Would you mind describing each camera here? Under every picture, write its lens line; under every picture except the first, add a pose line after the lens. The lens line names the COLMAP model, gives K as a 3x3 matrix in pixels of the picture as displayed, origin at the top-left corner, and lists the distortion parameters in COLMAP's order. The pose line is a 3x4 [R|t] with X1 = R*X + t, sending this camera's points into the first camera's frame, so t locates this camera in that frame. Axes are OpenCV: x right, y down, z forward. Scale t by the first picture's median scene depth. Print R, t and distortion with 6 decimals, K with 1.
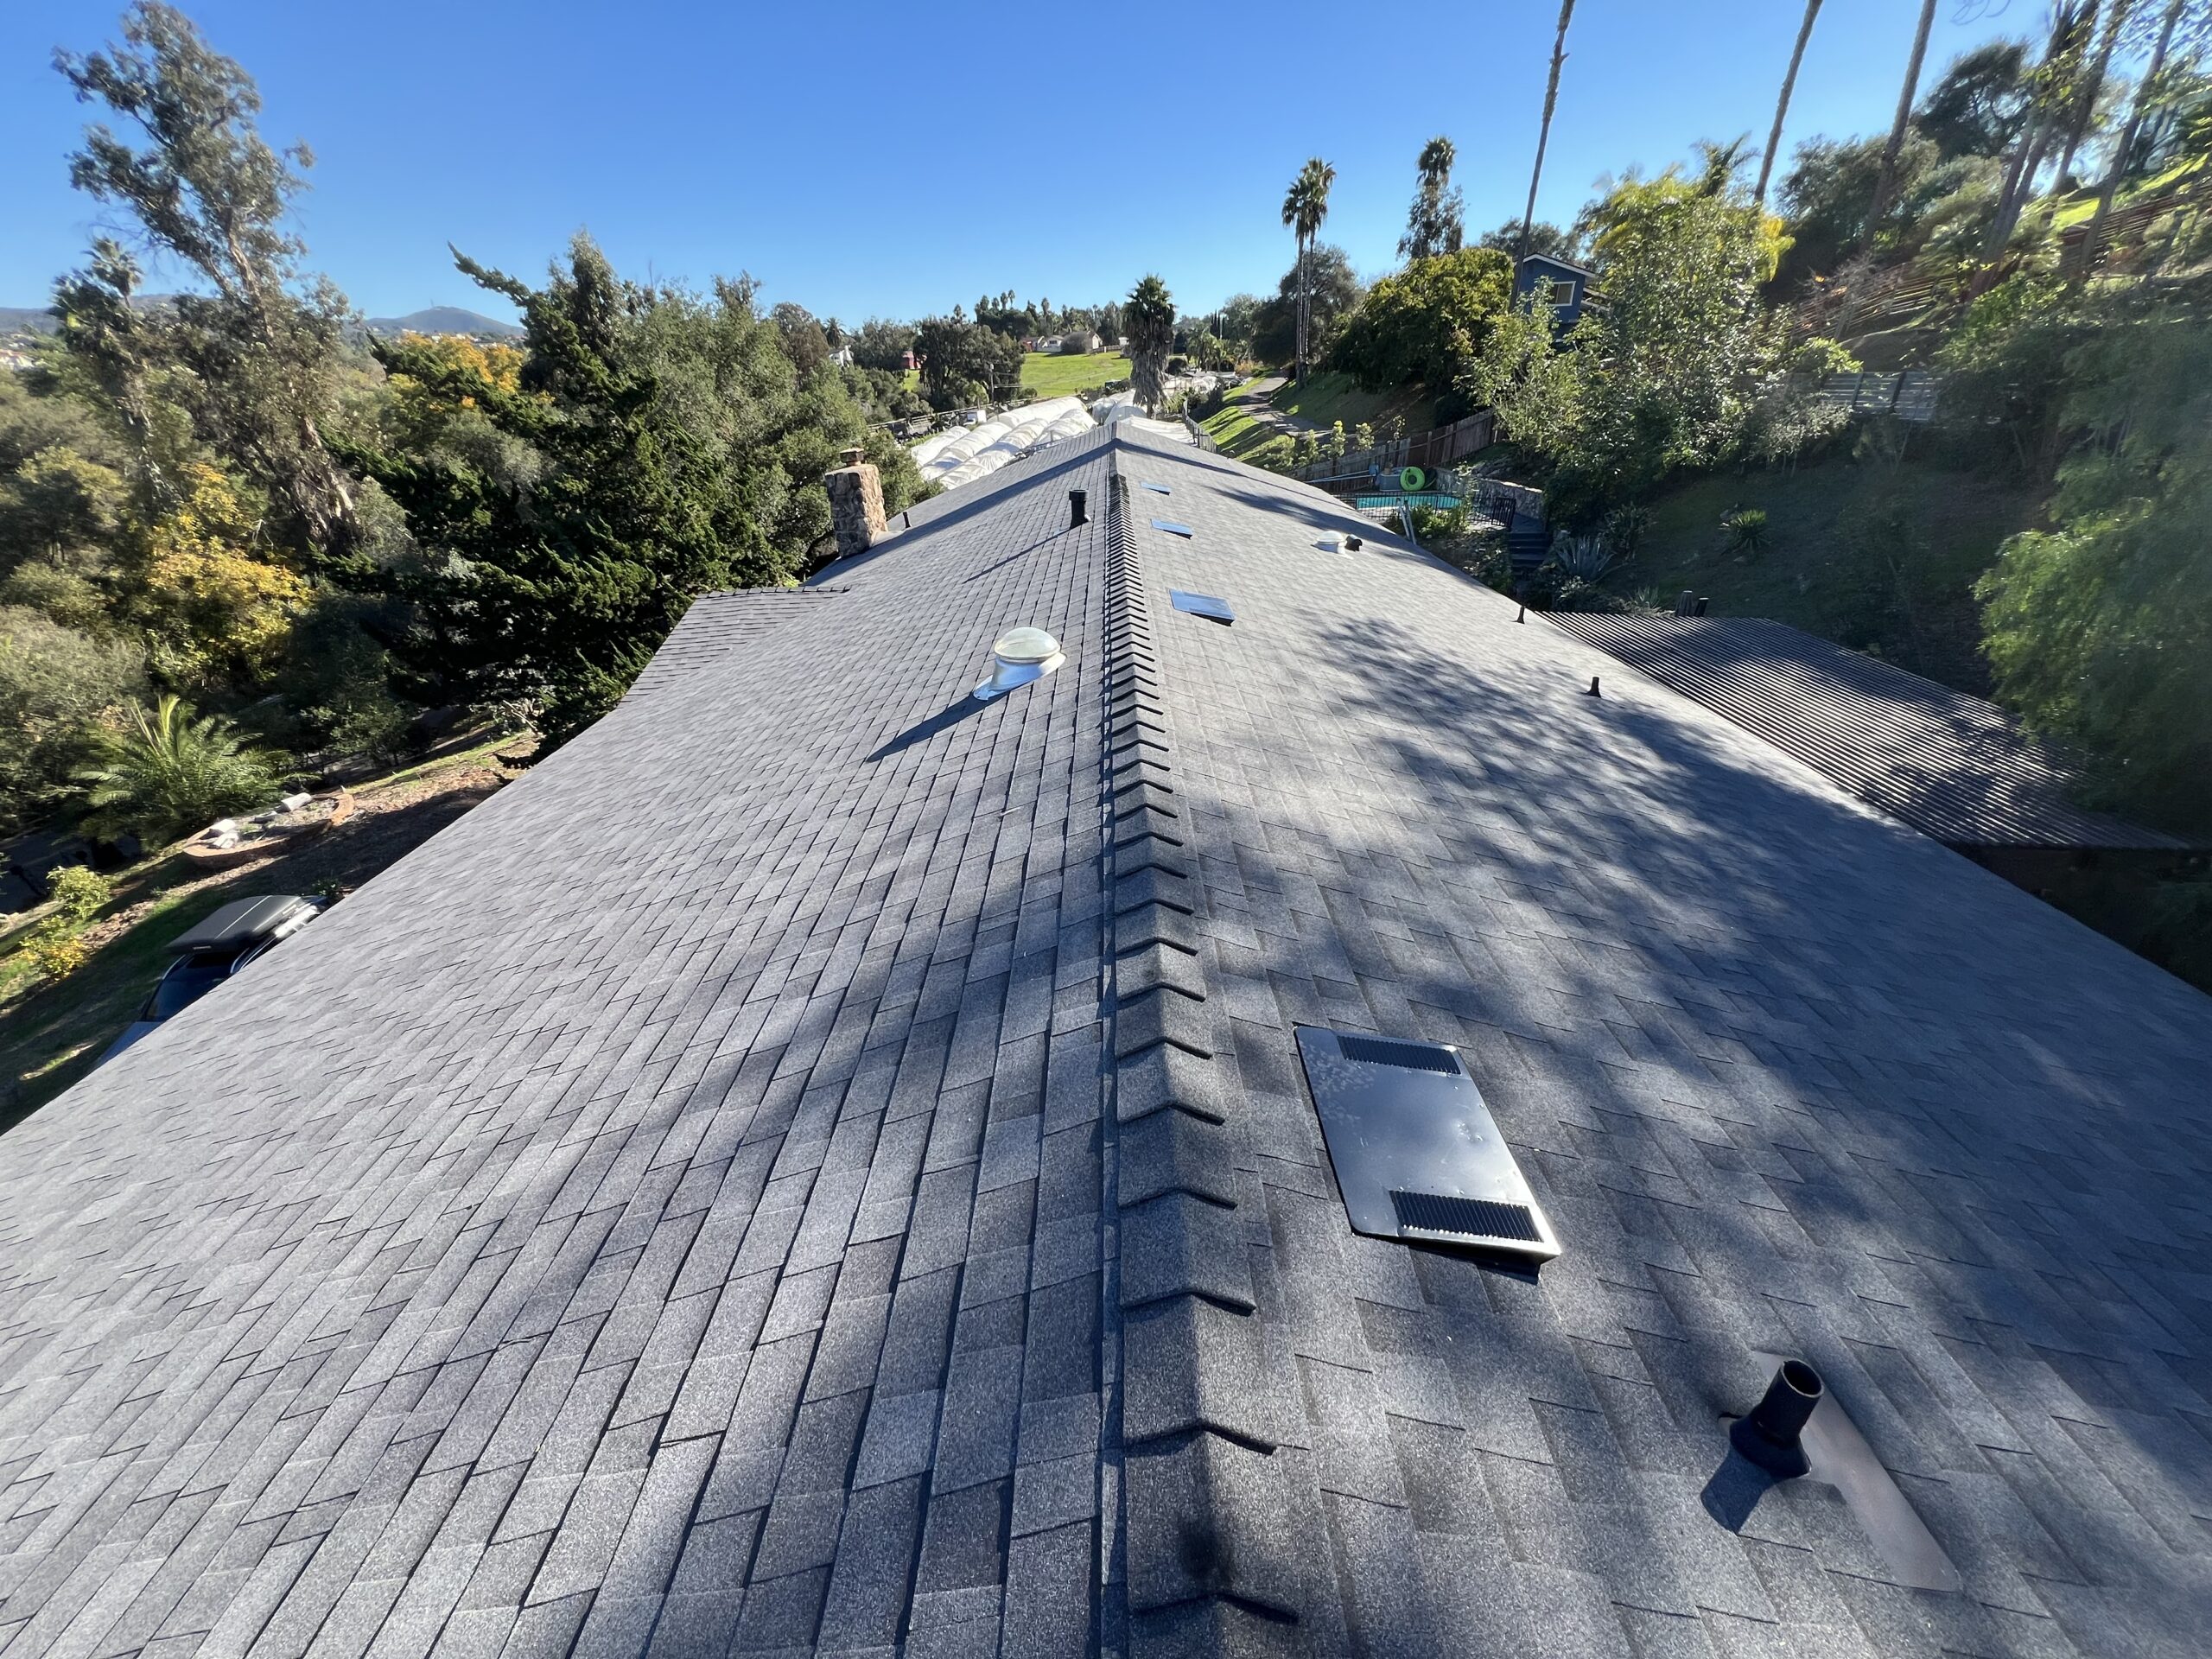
lens RADIAL K [[894.5, 0, 1098.2], [0, 894.5, 821.2], [0, 0, 1]] dist [-0.000785, 0.000698]
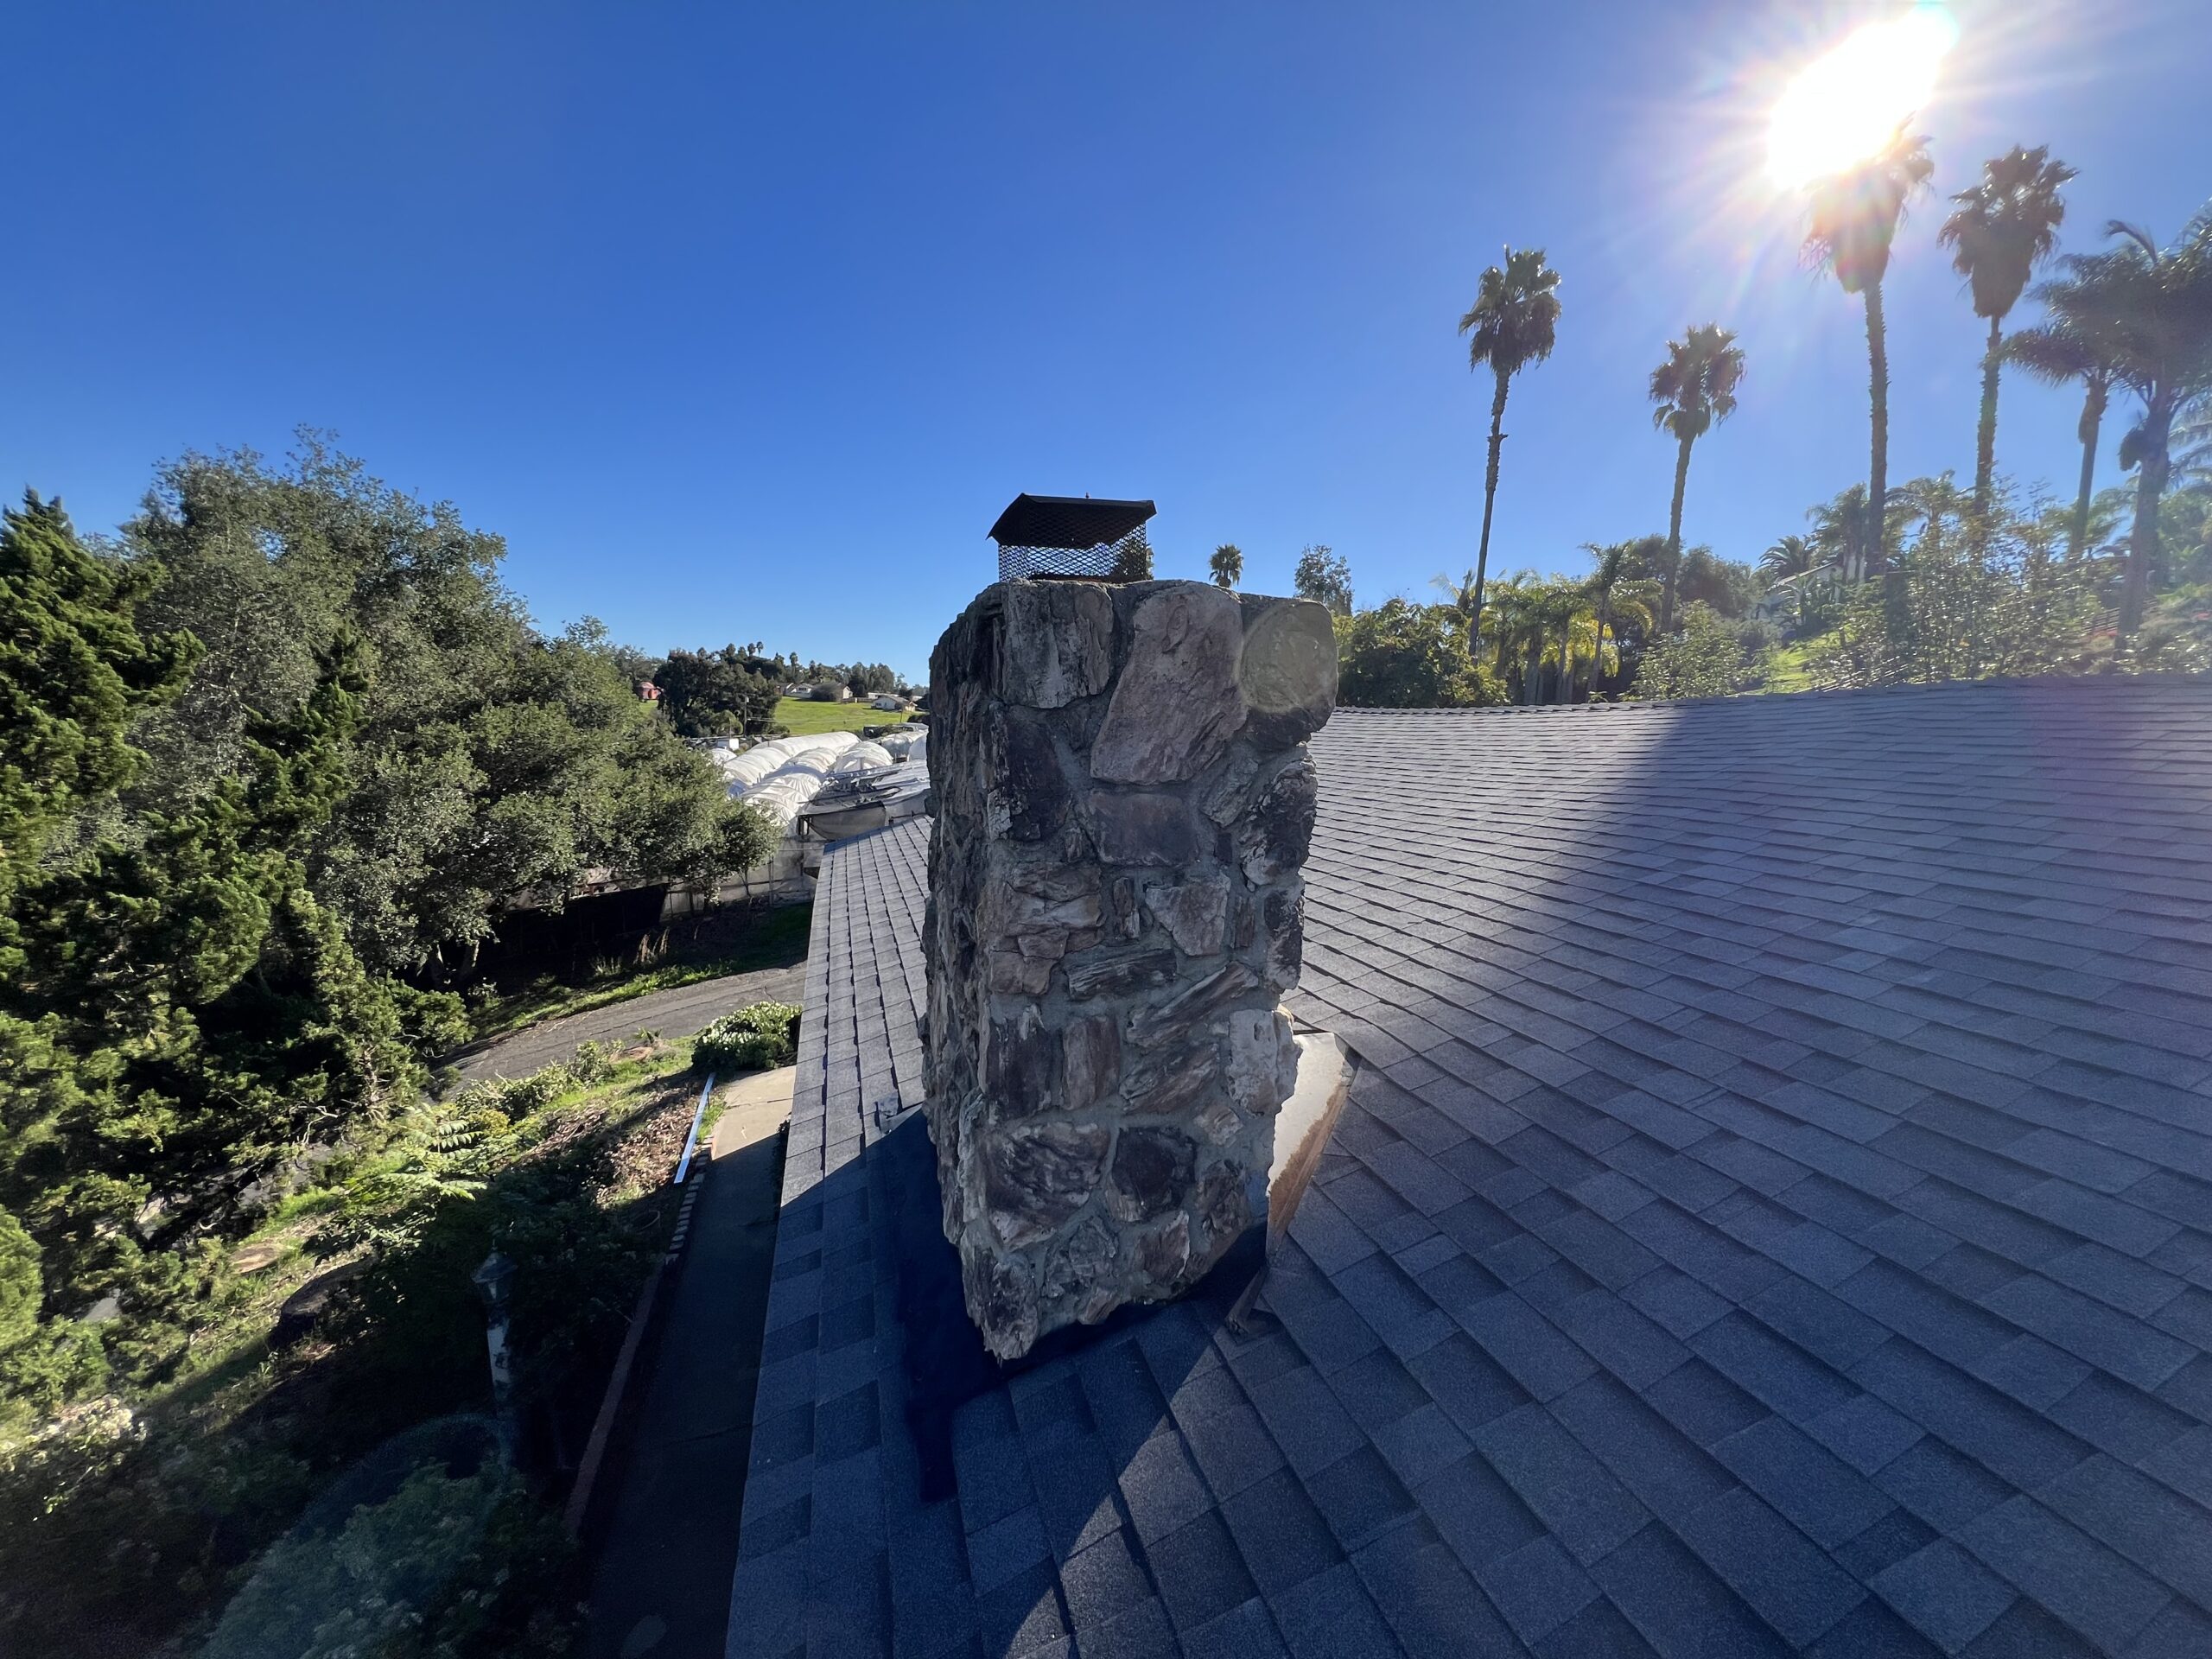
lens RADIAL K [[894.5, 0, 1104.6], [0, 894.5, 822.4], [0, 0, 1]] dist [-0.000785, 0.000698]
pose [[0.953123, 0.059712, 0.296634, -0.109520], [0.051162, 0.934416, -0.352489, -0.113590], [-0.298227, 0.351141, 0.887559, 0.316368]]
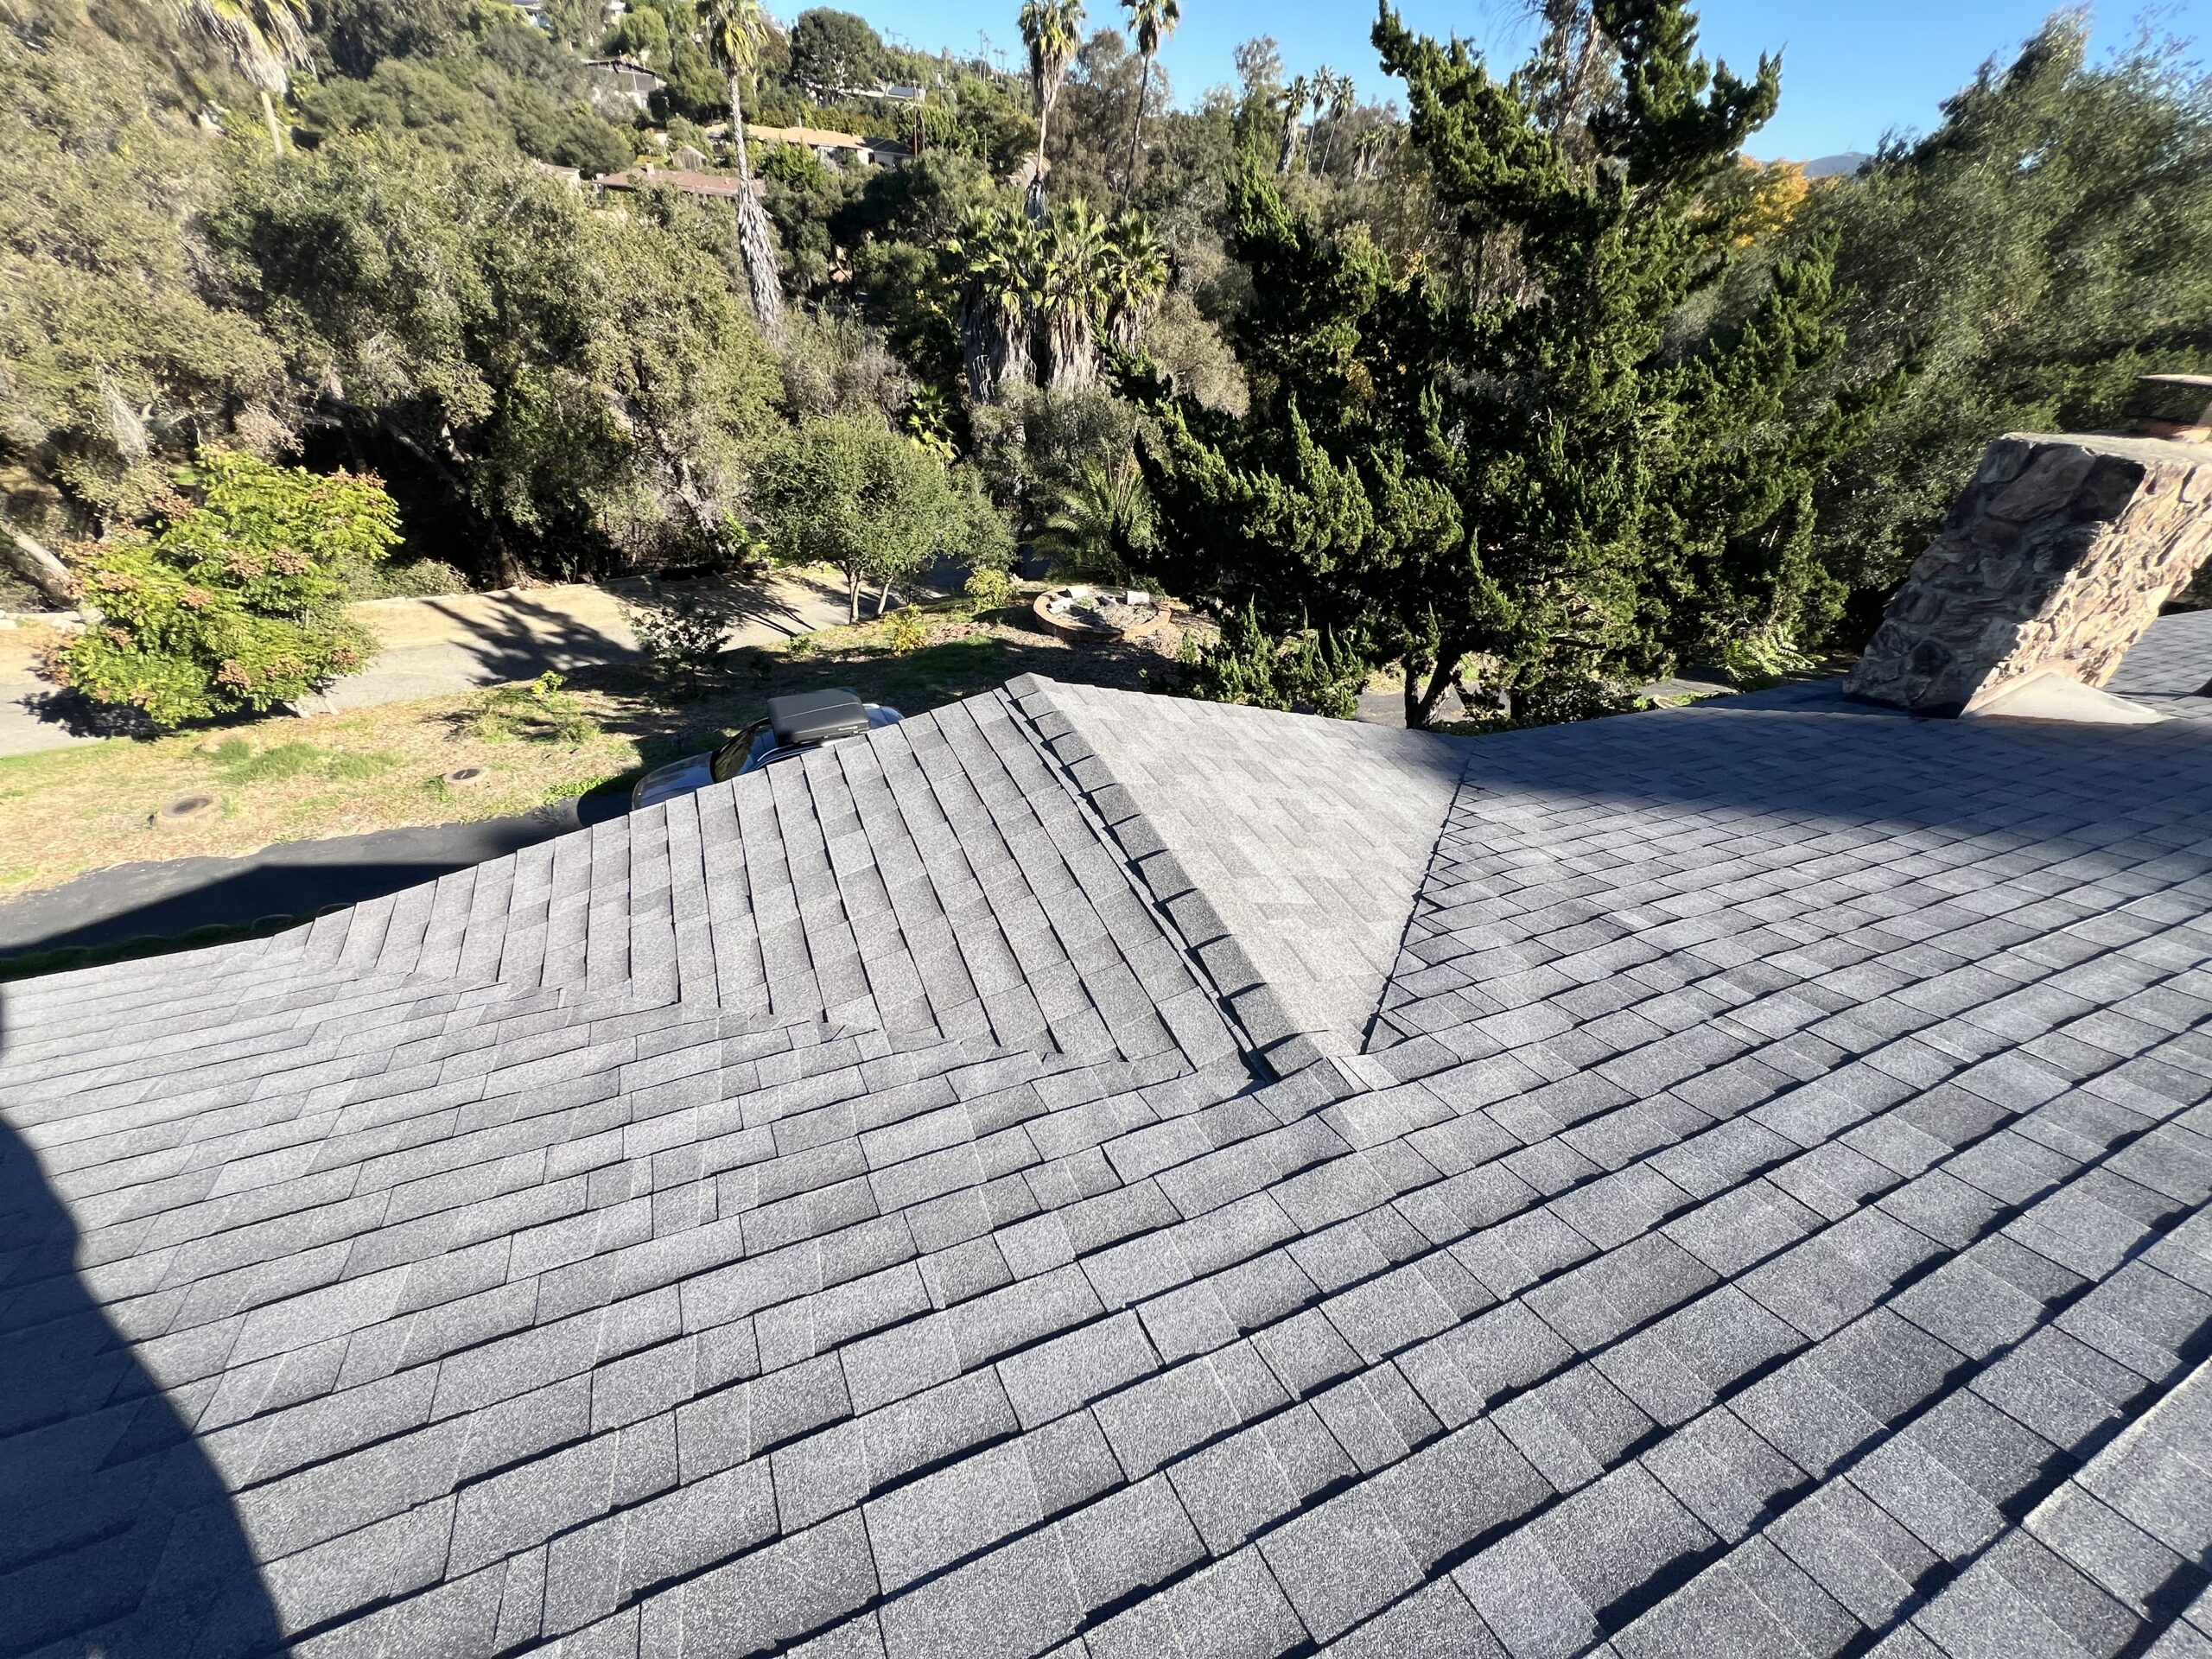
lens RADIAL K [[894.5, 0, 1107.2], [0, 894.5, 824.7], [0, 0, 1]] dist [-0.000785, 0.000698]
pose [[0.403766, 0.603746, -0.687359, -0.098588], [-0.511109, 0.772003, 0.377860, -0.108864], [0.758776, 0.198748, 0.620289, 0.297799]]
